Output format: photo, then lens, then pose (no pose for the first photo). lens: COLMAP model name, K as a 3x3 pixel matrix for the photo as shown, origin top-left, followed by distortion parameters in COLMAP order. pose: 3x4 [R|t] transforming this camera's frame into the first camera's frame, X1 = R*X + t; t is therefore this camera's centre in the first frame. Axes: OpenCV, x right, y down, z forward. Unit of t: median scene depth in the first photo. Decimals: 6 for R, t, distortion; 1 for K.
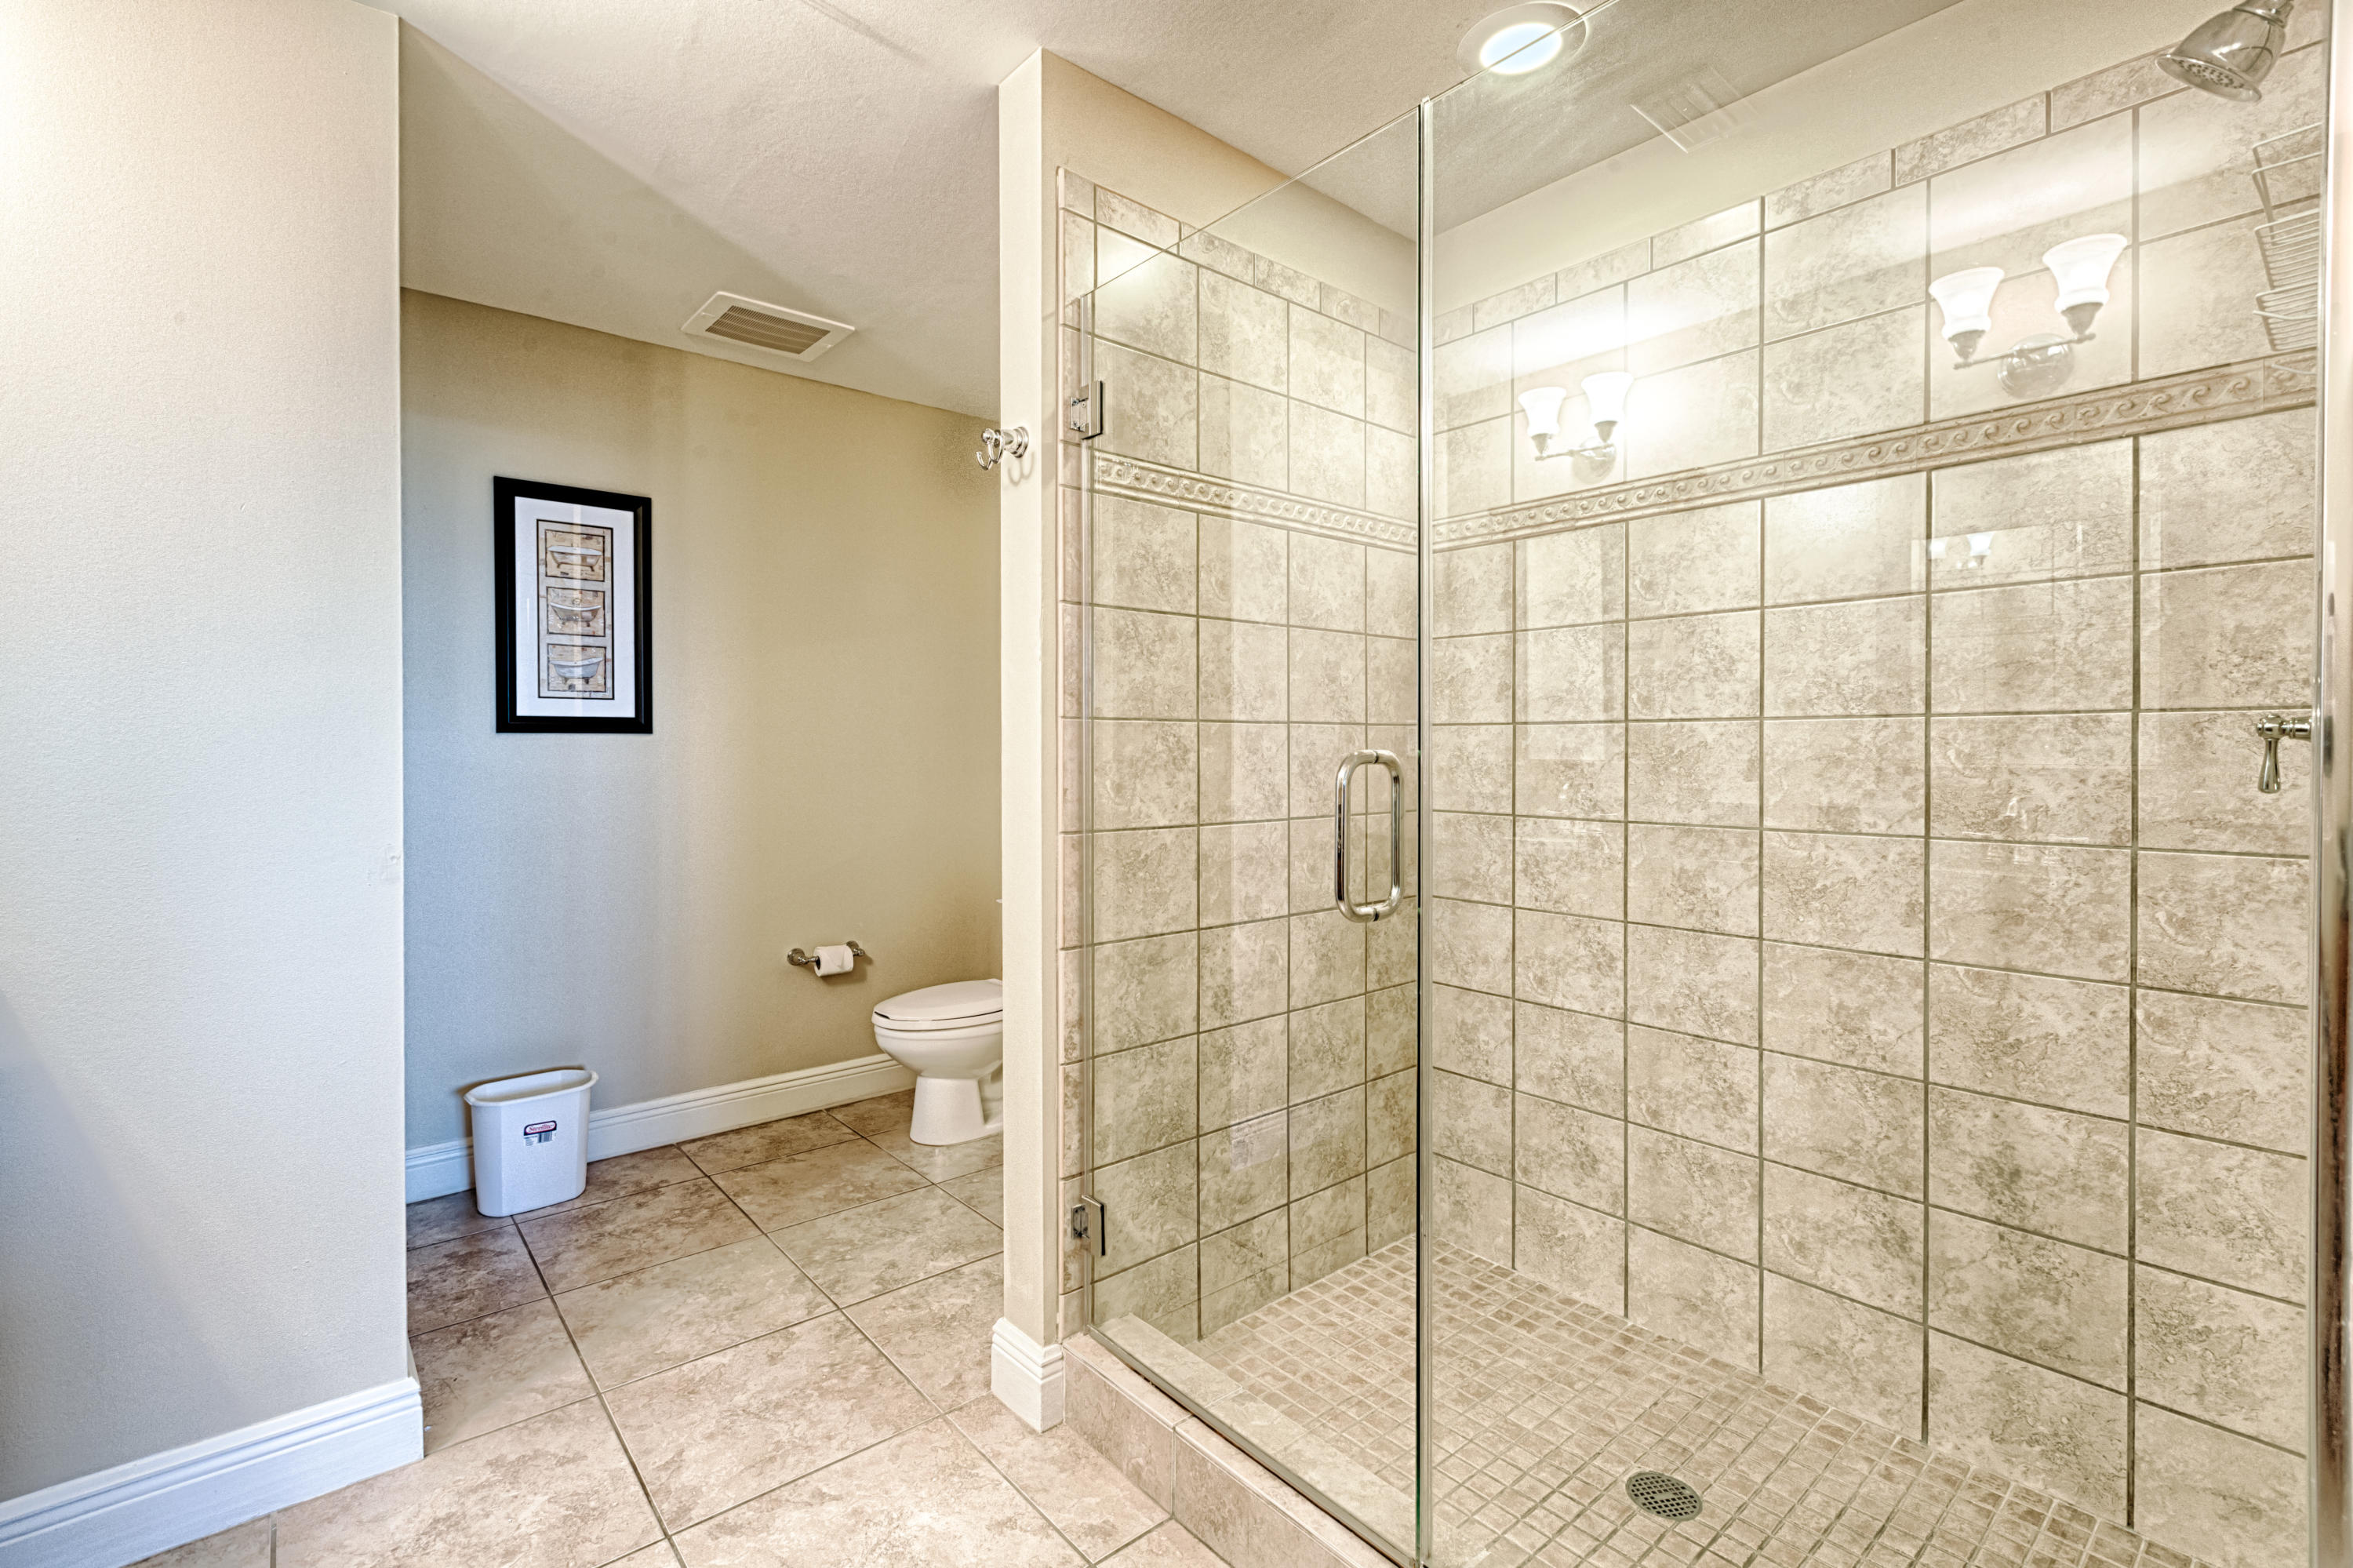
lens RADIAL K [[1097.9, 0, 1144.4], [0, 1097.9, 756.2], [0, 0, 1]] dist [-0.000255, -0.000574]
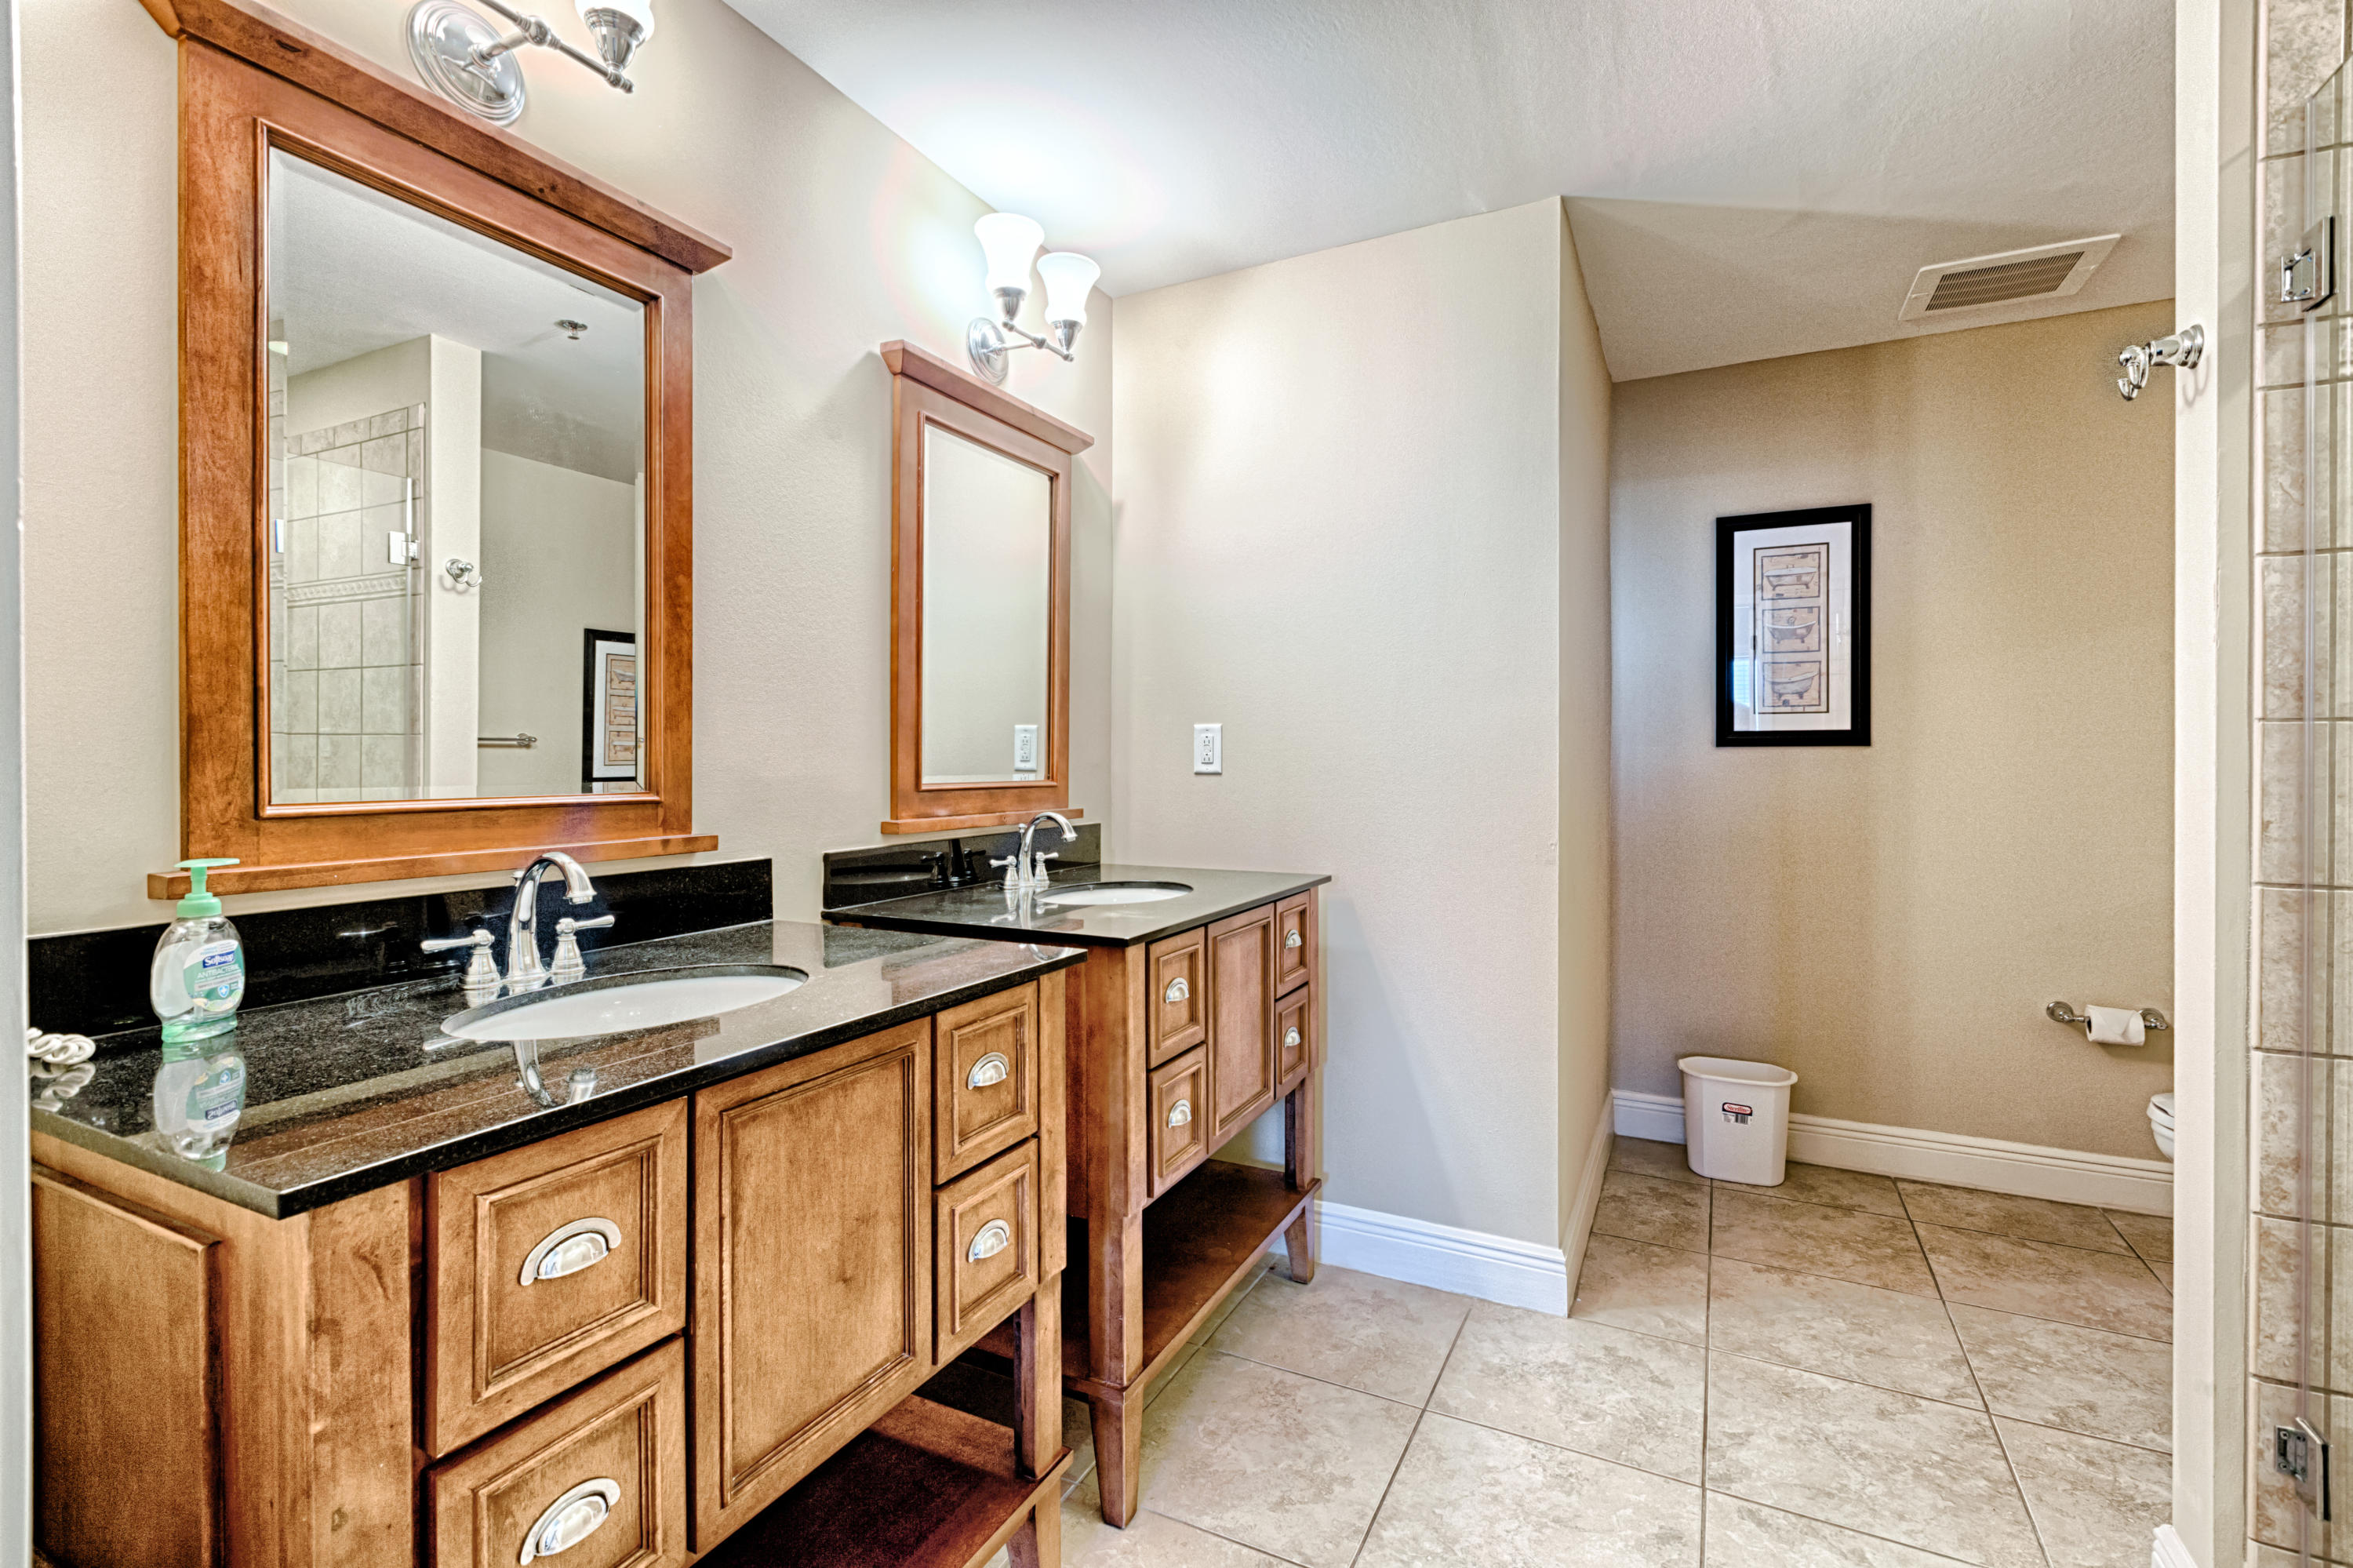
lens RADIAL K [[1097.9, 0, 1142.7], [0, 1097.9, 766.1], [0, 0, 1]] dist [-0.000255, -0.000574]
pose [[0.341725, 0.007175, -0.939773, 0.271492], [-0.008209, 0.999955, 0.004649, -0.002255], [0.939764, 0.006126, 0.341769, 0.070997]]
